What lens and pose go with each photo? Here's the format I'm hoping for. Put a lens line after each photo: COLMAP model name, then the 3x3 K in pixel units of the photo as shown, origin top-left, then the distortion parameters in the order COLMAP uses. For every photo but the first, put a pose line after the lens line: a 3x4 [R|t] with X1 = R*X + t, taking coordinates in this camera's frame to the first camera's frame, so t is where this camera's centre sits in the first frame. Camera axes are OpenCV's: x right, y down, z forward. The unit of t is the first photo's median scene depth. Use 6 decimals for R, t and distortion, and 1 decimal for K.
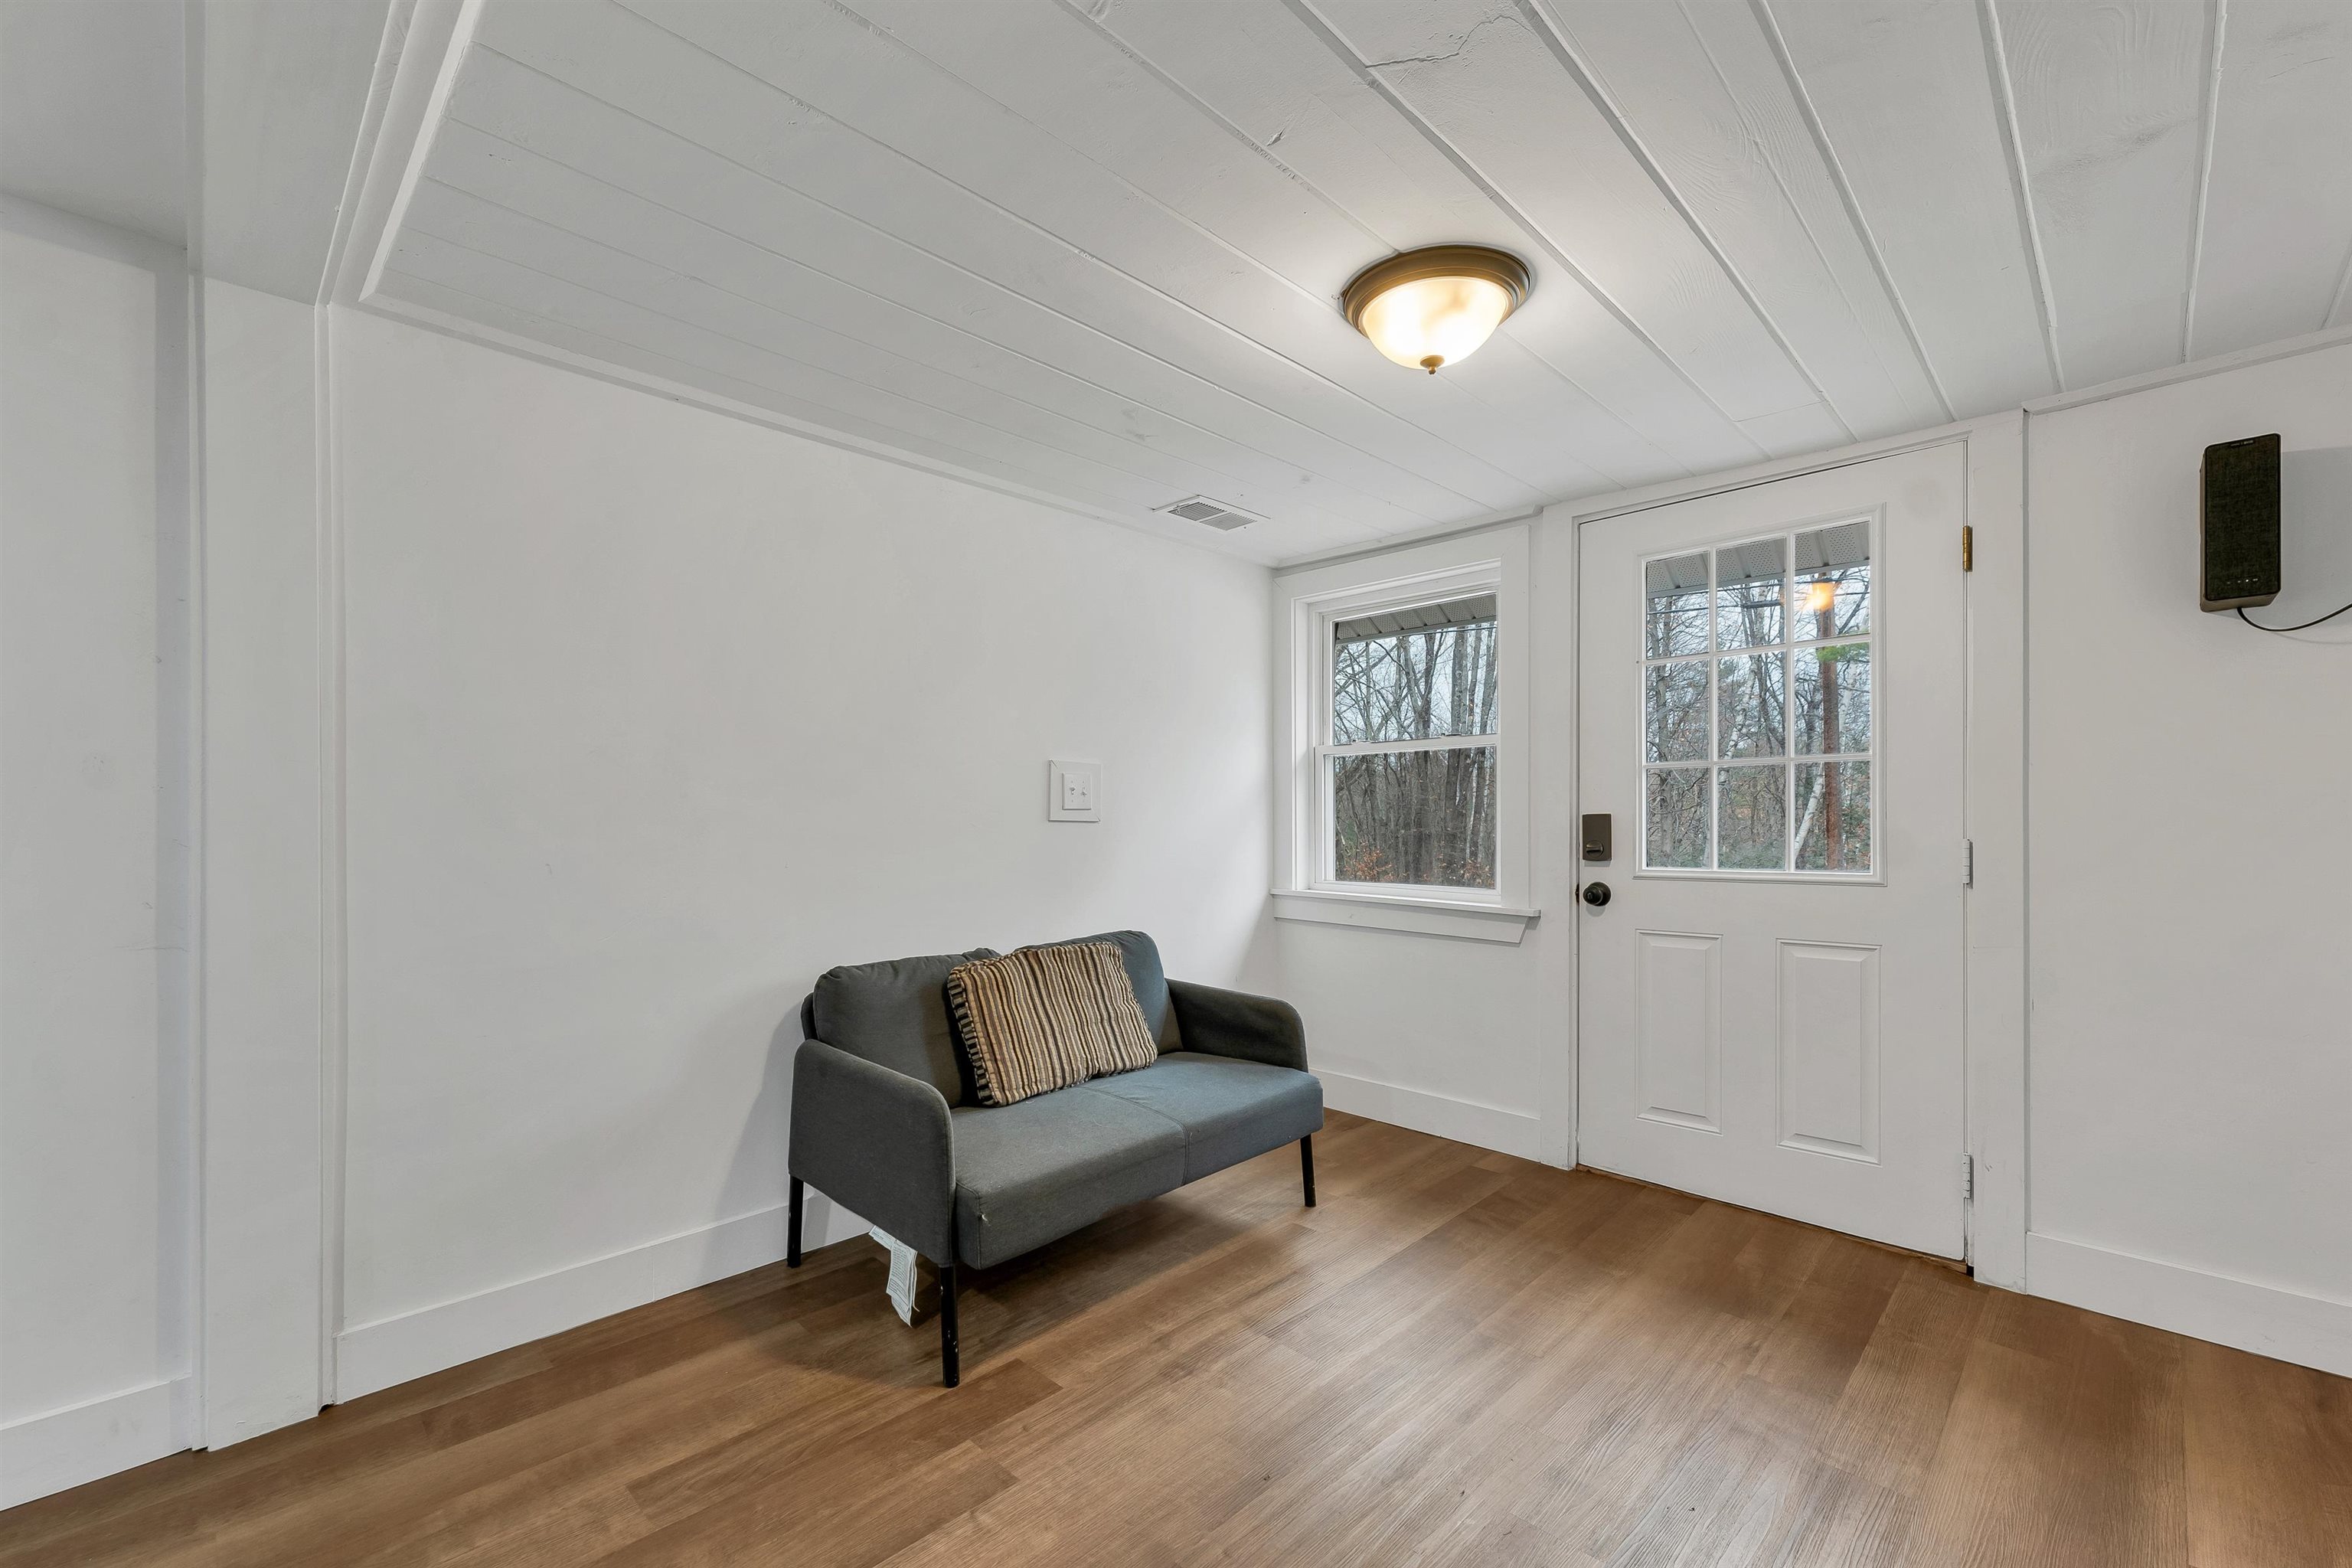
lens RADIAL K [[983.4, 0, 1142.1], [0, 983.4, 824.3], [0, 0, 1]] dist [-0.002026, 0.000324]
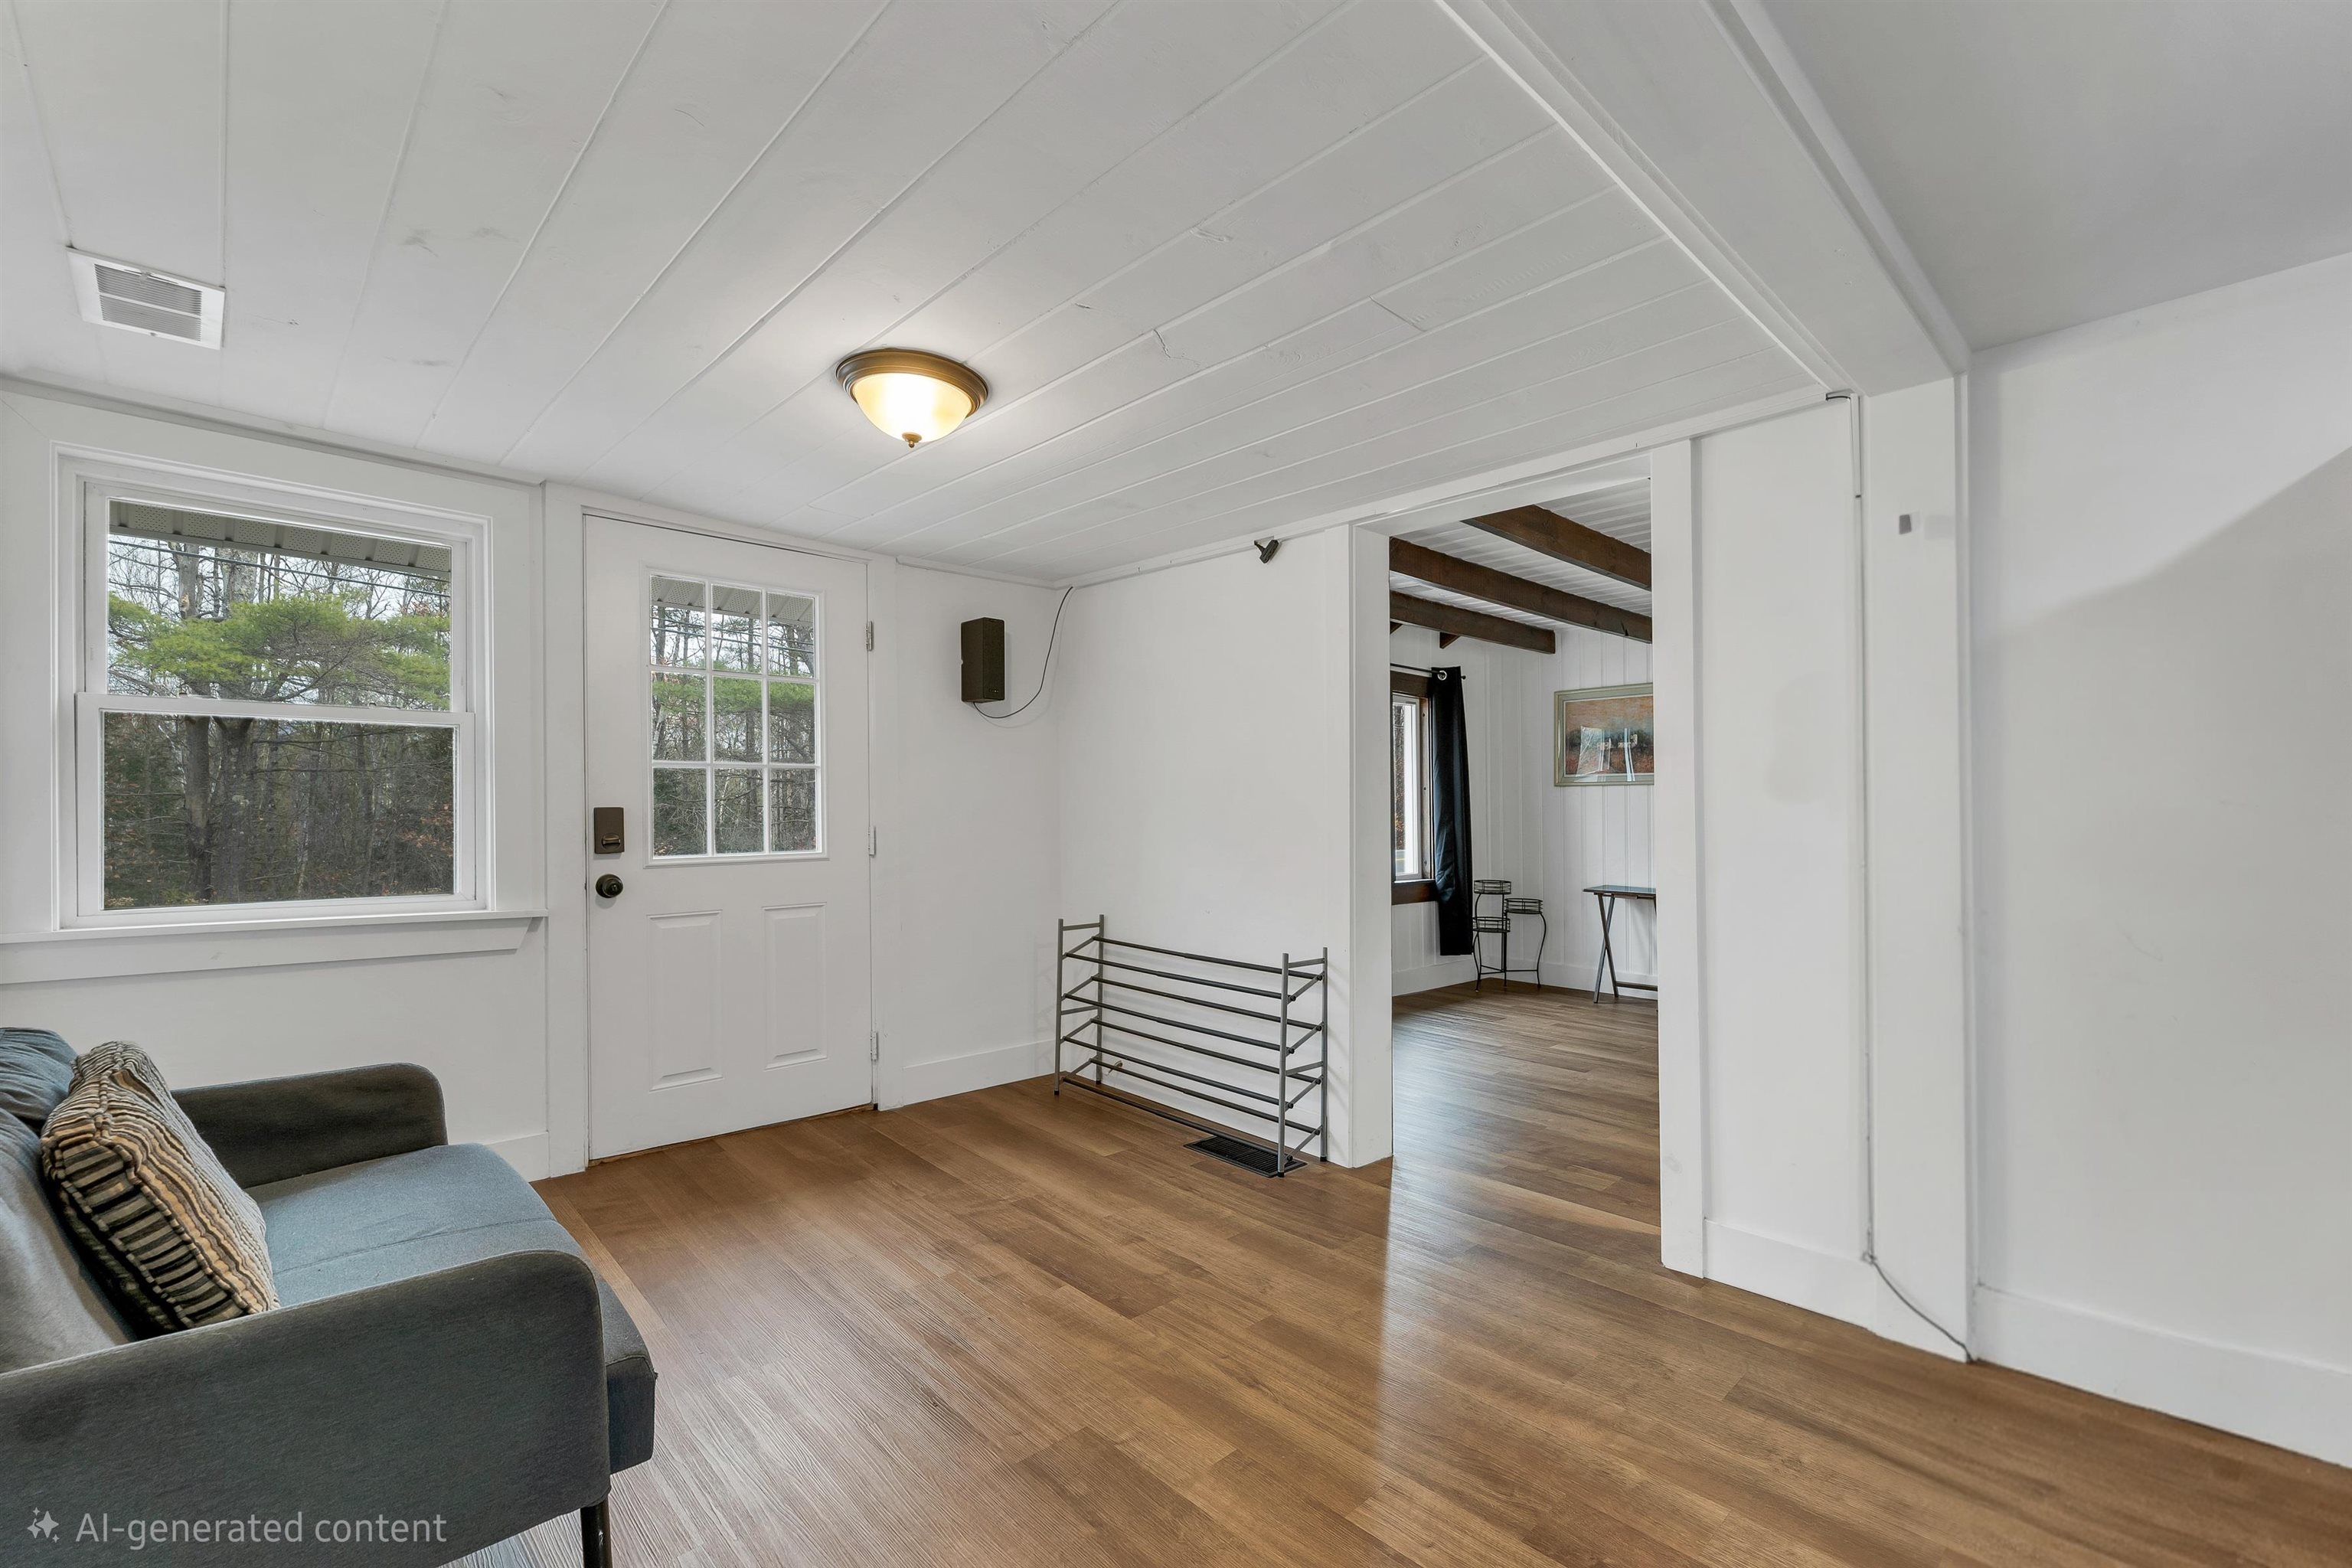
lens RADIAL K [[994.7, 0, 1193.1], [0, 994.7, 803.9], [0, 0, 1]] dist [0.001019, -0.000116]
pose [[0.008576, 0.006593, 0.999941, -0.660949], [0.004694, 0.999967, -0.006634, -0.005144], [-0.999952, 0.004751, 0.008545, 0.454771]]
